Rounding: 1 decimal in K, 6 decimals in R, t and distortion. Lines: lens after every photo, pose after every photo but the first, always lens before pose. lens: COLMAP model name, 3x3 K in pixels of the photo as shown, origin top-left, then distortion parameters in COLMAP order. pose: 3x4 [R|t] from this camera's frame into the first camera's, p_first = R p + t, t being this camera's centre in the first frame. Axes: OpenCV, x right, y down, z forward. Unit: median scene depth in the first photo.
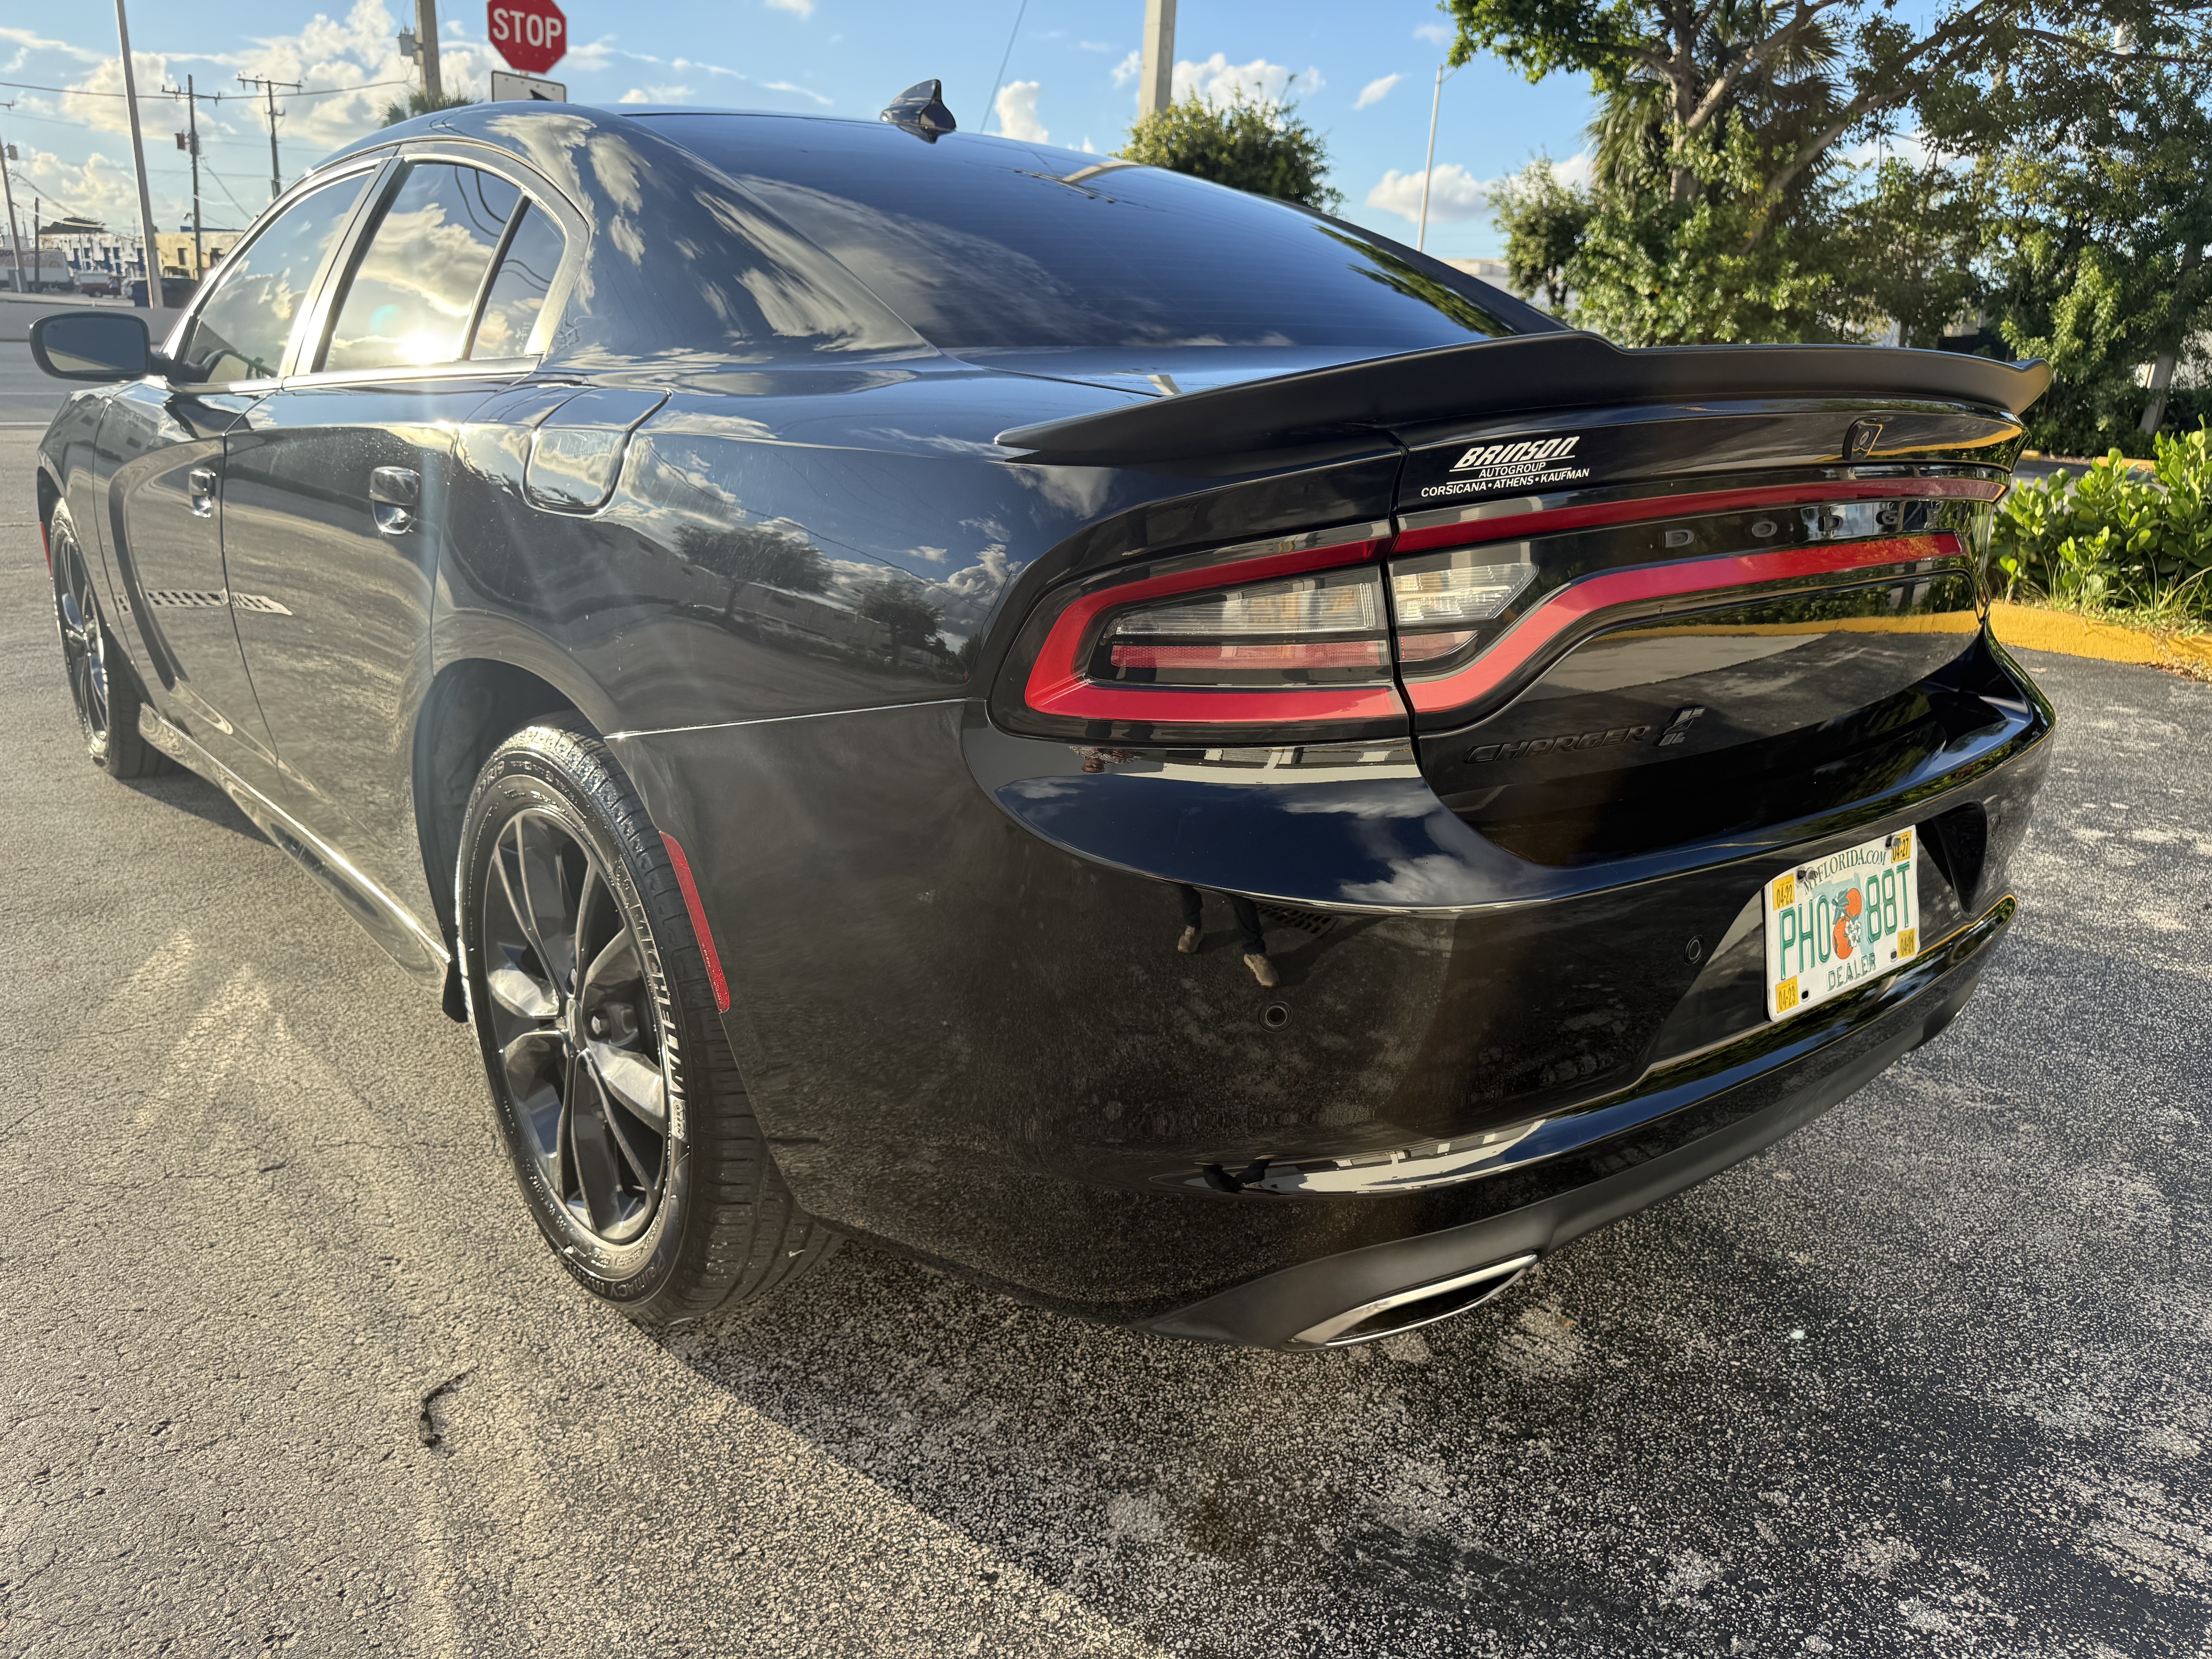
lens RADIAL K [[1550.1, 0, 1106.0], [0, 1550.1, 829.5], [0, 0, 1]] dist [-0.021415, -0.001999]
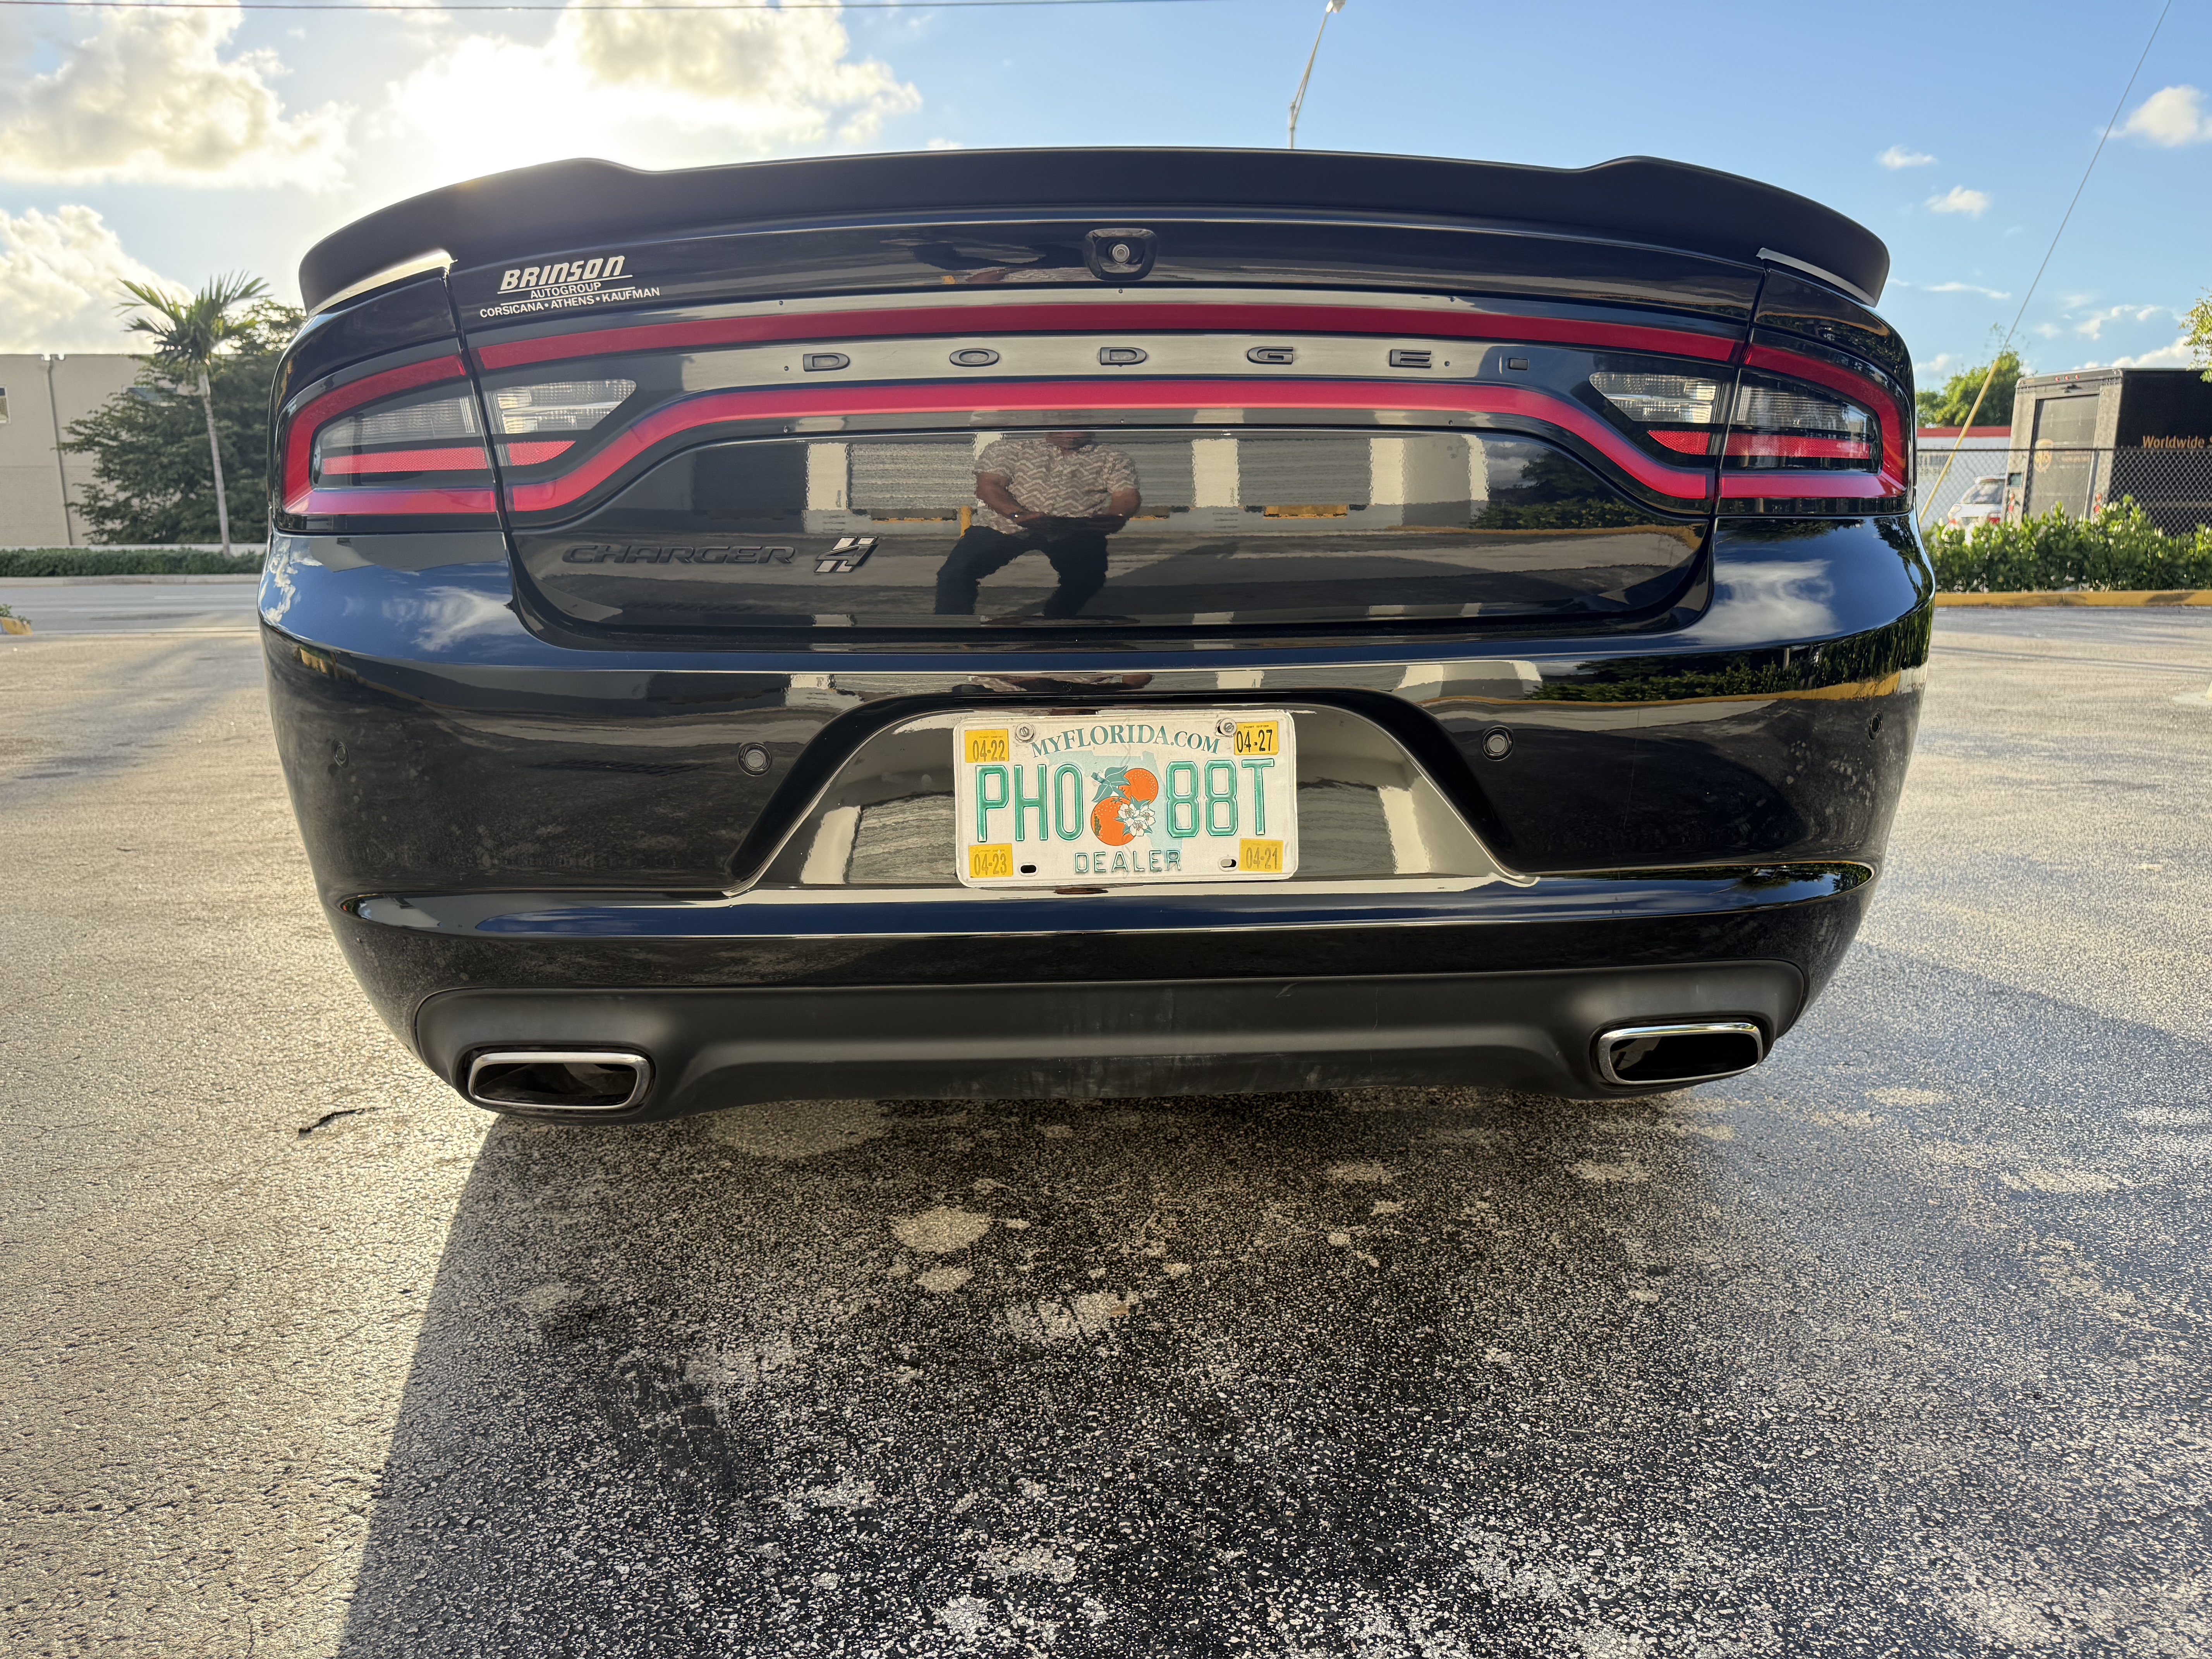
lens RADIAL K [[1604.0, 0, 1106.0], [0, 1604.0, 829.5], [0, 0, 1]] dist [0.004270, -0.001007]
pose [[0.792805, 0.076759, -0.604623, 1.058091], [-0.149228, 0.986289, -0.070461, 0.143823], [0.590925, 0.146088, 0.793389, 0.291858]]
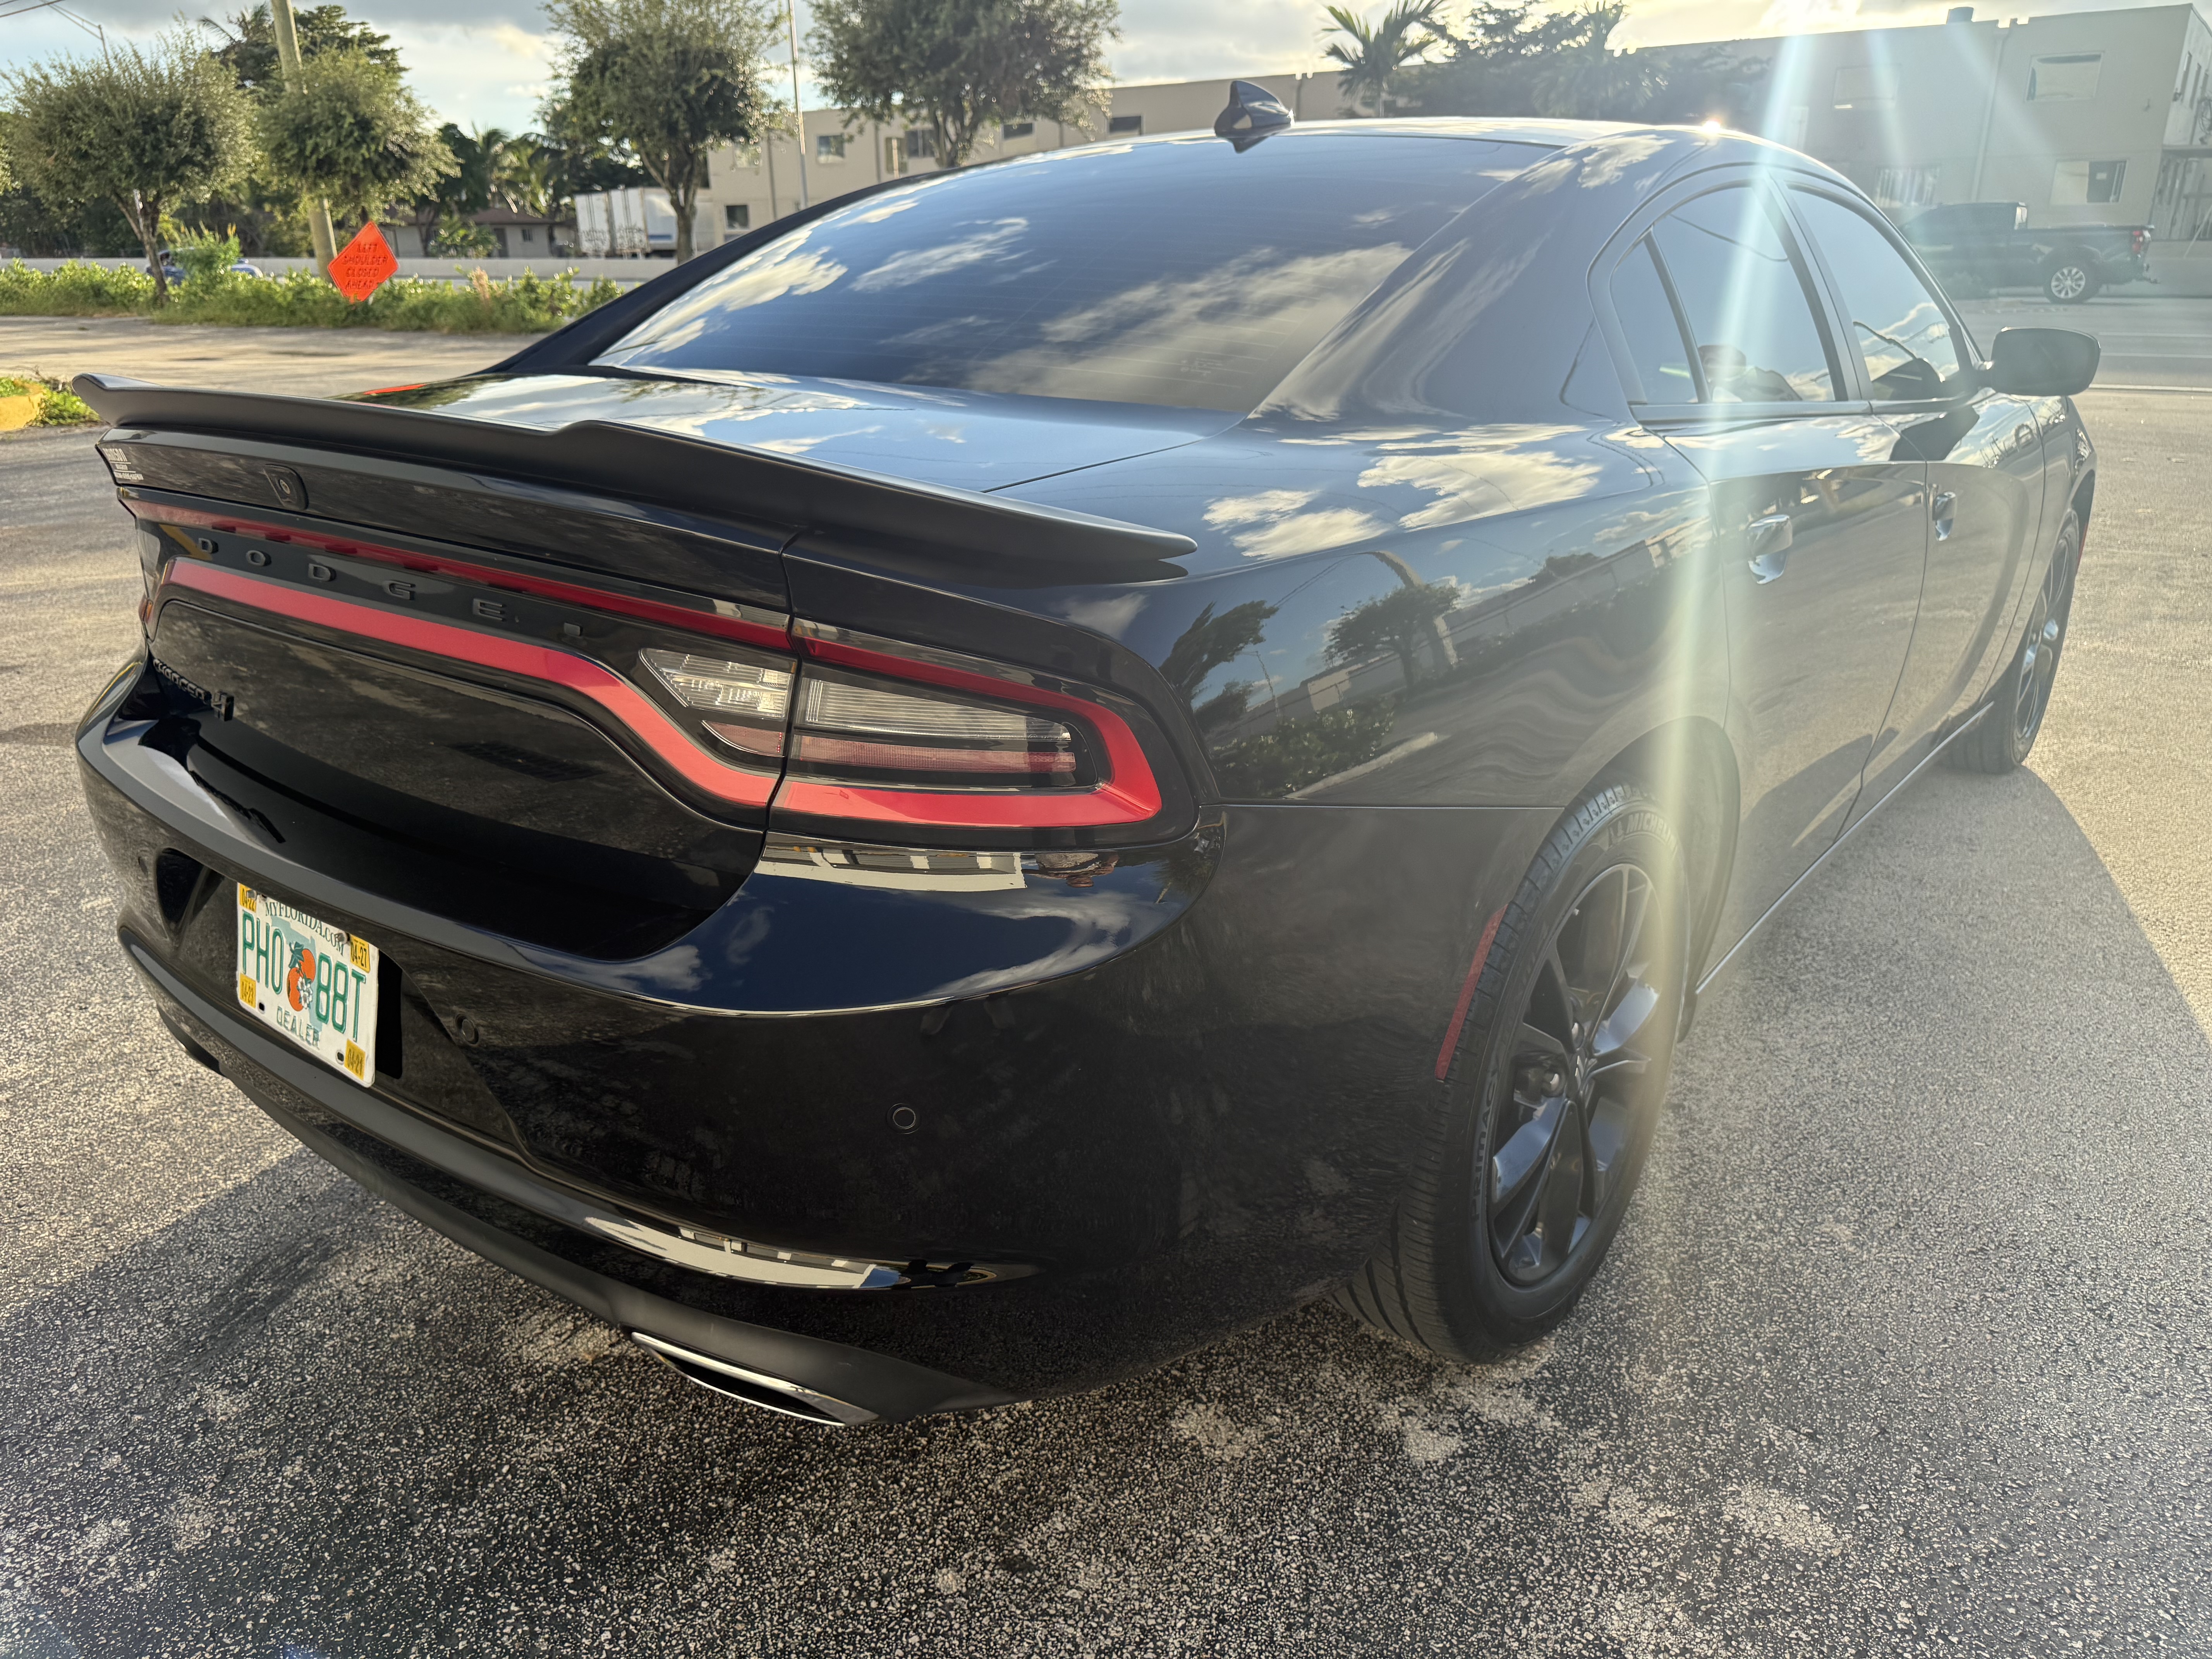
lens RADIAL K [[1611.0, 0, 1106.0], [0, 1611.0, 829.5], [0, 0, 1]] dist [-0.004646, -0.008504]
pose [[0.204248, 0.314552, -0.927006, 1.561586], [-0.278589, 0.926489, 0.252995, -0.445296], [0.938440, 0.206580, 0.276865, 1.224507]]
